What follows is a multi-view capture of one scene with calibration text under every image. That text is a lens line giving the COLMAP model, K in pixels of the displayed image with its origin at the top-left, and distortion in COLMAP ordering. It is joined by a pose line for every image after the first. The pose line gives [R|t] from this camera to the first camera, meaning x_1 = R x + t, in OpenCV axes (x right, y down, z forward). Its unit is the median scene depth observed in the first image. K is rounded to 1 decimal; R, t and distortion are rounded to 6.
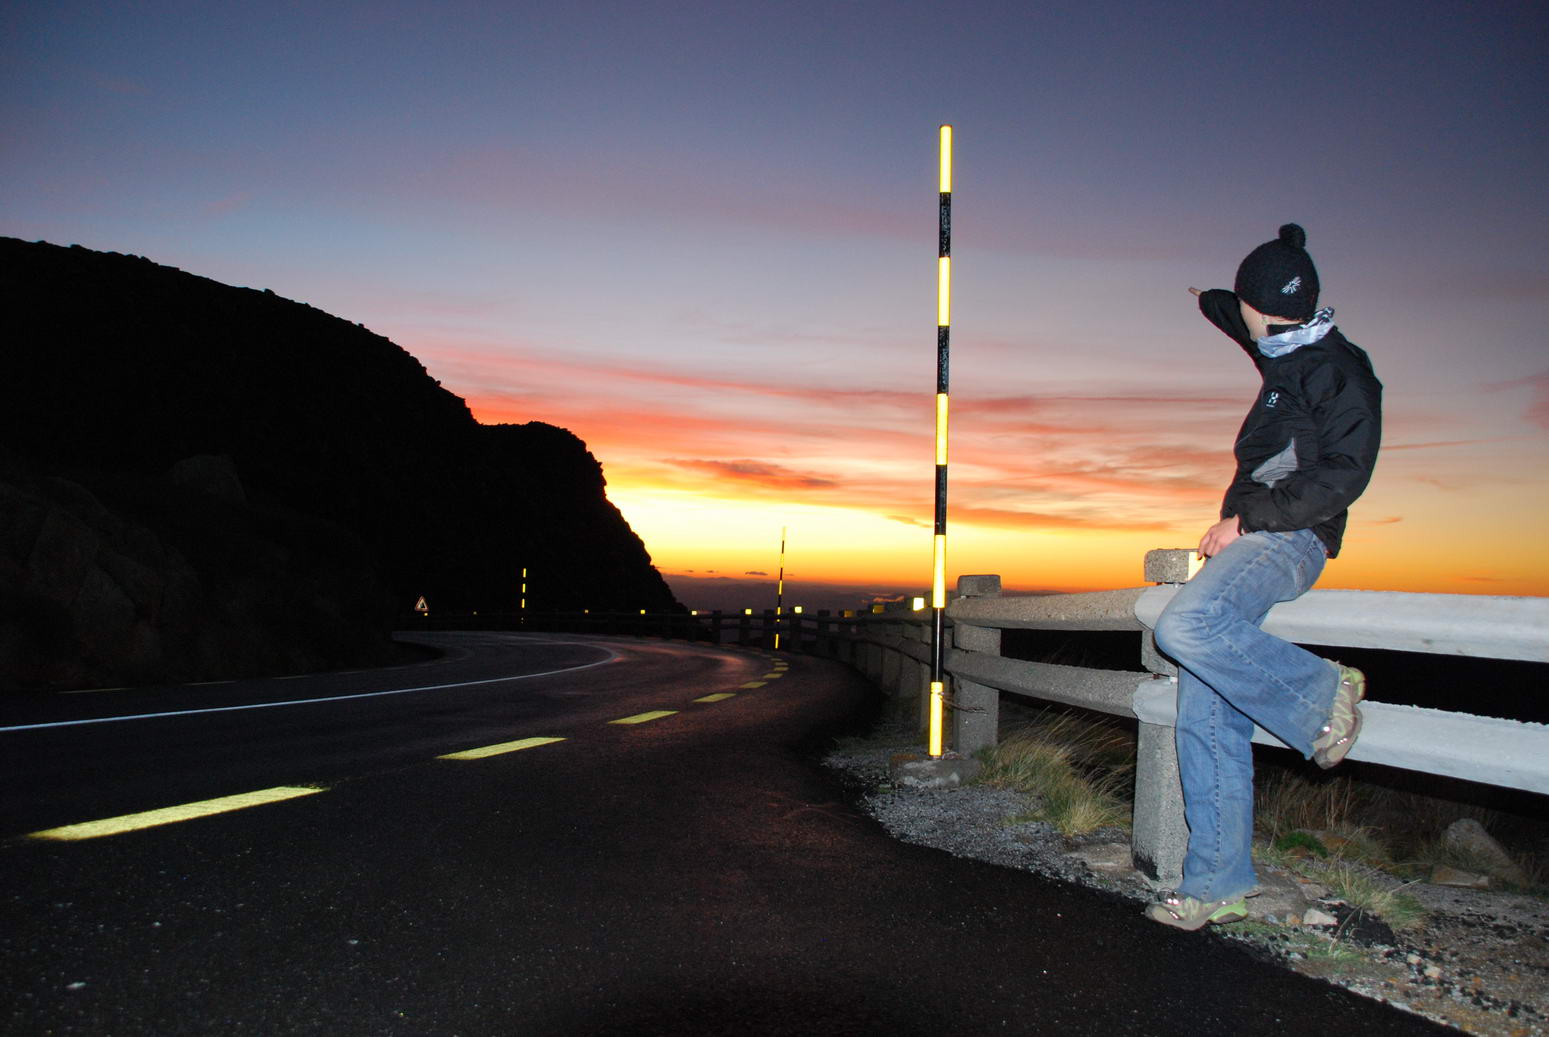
lens RADIAL K [[1275.9, 0, 776.7], [0, 1275.9, 506.9], [0, 0, 1]] dist [-0.158087, 0.158450]
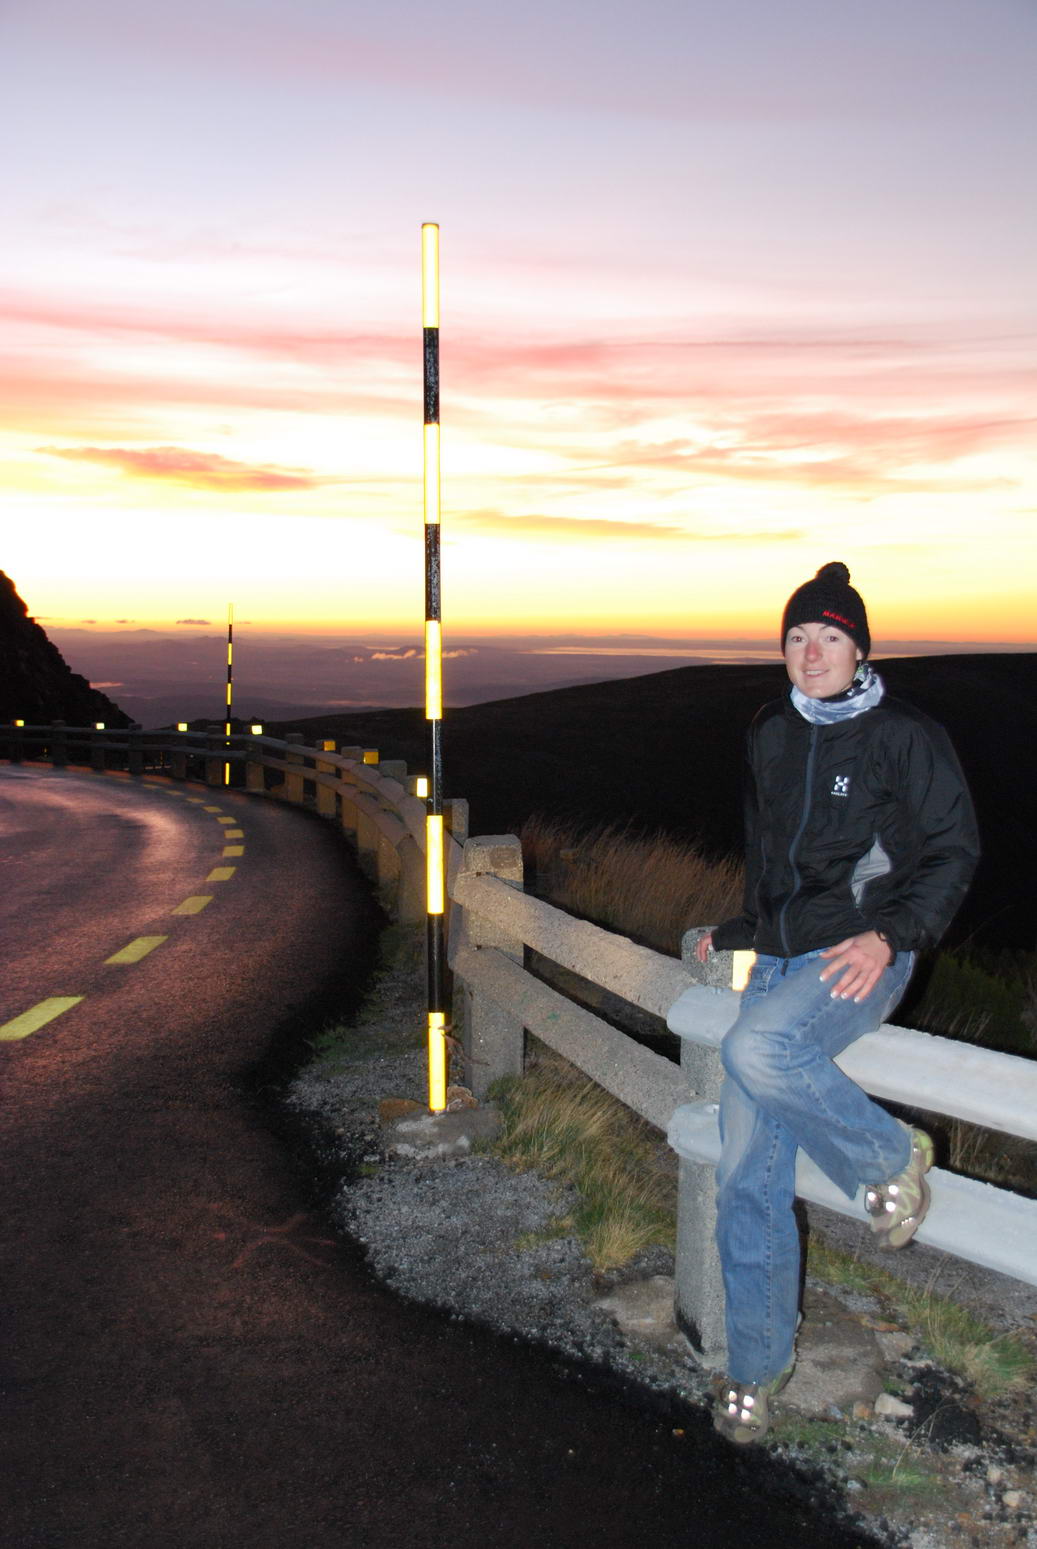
lens RADIAL K [[1905.9, 0, 527.3], [0, 1905.9, 790.2], [0, 0, 1]] dist [-0.041166, 0.476707]
pose [[0.987226, -0.044347, 0.153027, 0.011756], [0.021959, 0.989187, 0.145005, -0.136994], [-0.157803, -0.139792, 0.977526, -0.078185]]
